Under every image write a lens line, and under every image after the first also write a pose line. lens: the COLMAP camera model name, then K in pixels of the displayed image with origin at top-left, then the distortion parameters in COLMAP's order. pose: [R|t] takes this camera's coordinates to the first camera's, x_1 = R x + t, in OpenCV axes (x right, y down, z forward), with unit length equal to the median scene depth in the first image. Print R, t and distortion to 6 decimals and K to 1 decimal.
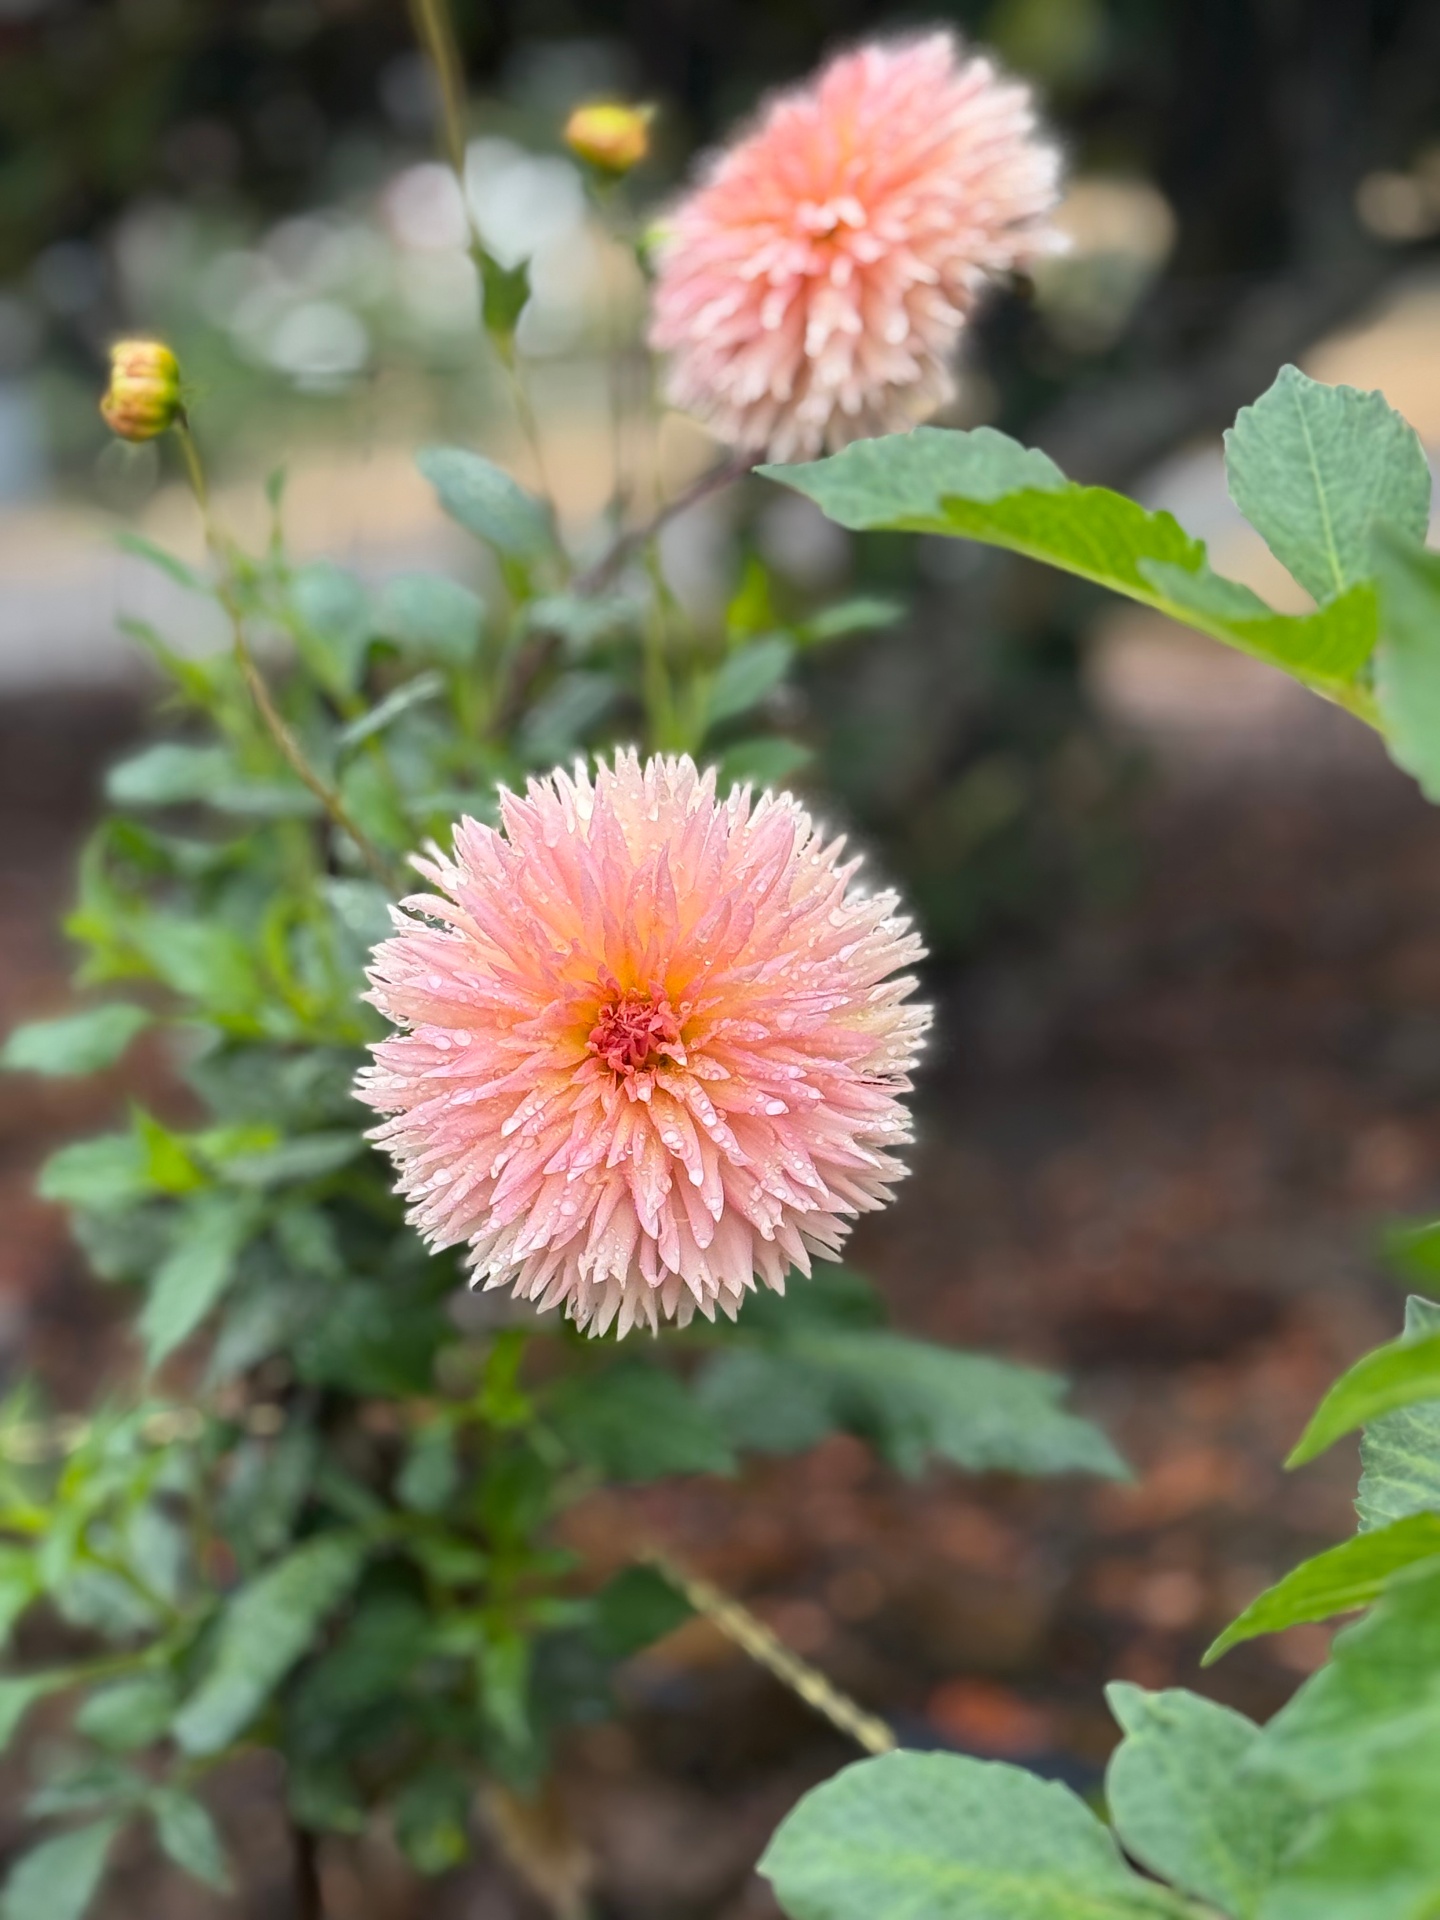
lens RADIAL K [[4353.3, 0, 721.7], [0, 4353.3, 957.5], [0, 0, 1]] dist [0.052374, 0.000000]
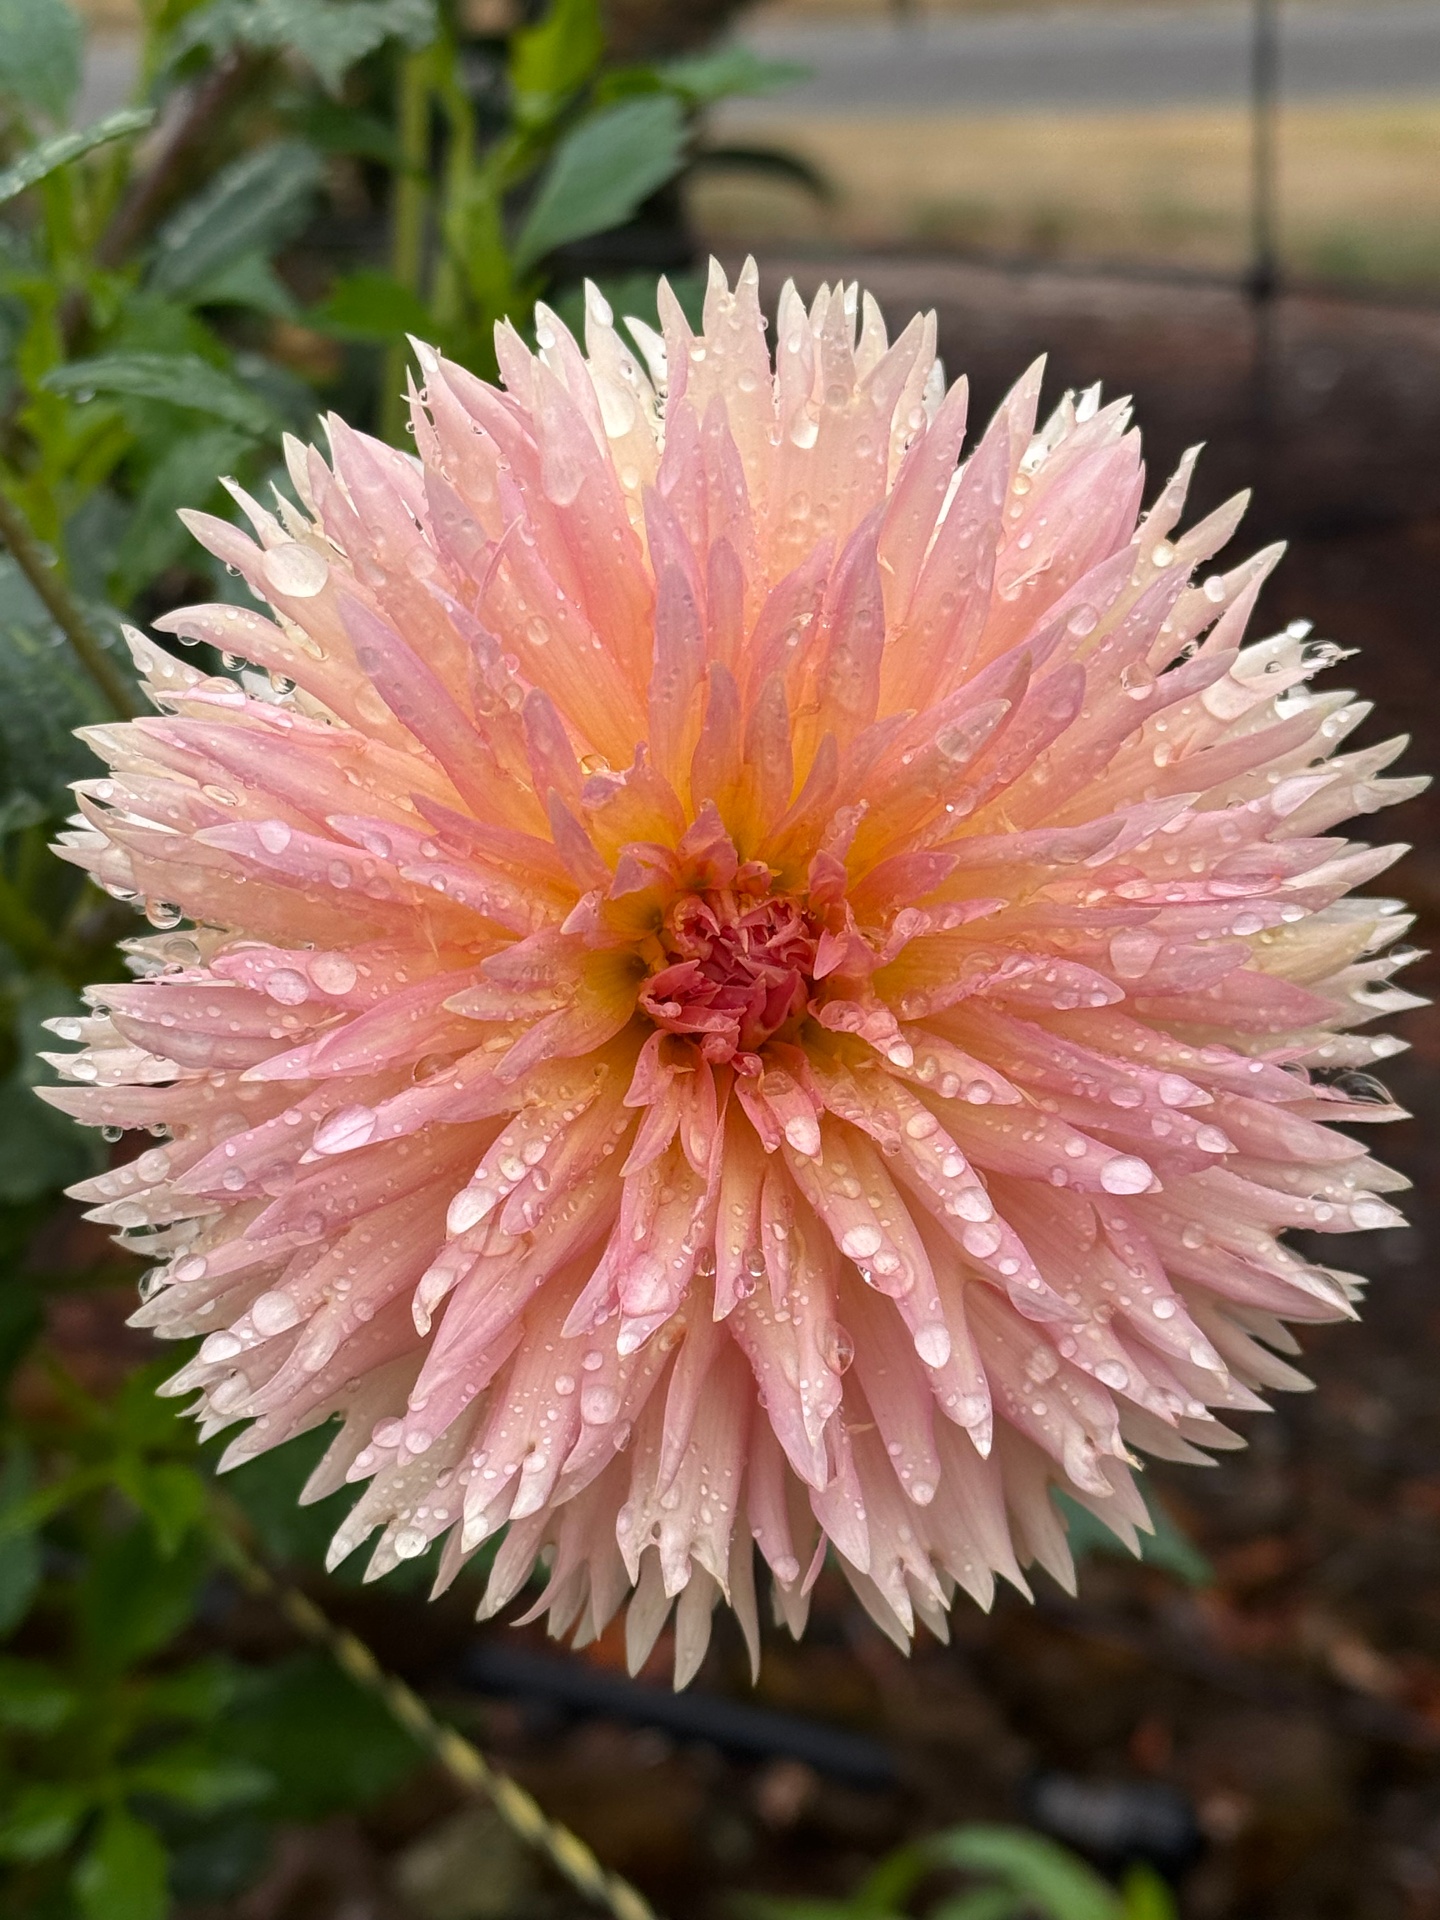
lens RADIAL K [[4353.3, 0, 717.1], [0, 4353.3, 964.6], [0, 0, 1]] dist [0.052374, 0.000000]
pose [[0.987693, 0.019249, 0.155219, -0.087749], [-0.034579, 0.994715, 0.096680, -0.022907], [-0.152538, -0.100858, 0.983138, 0.601123]]
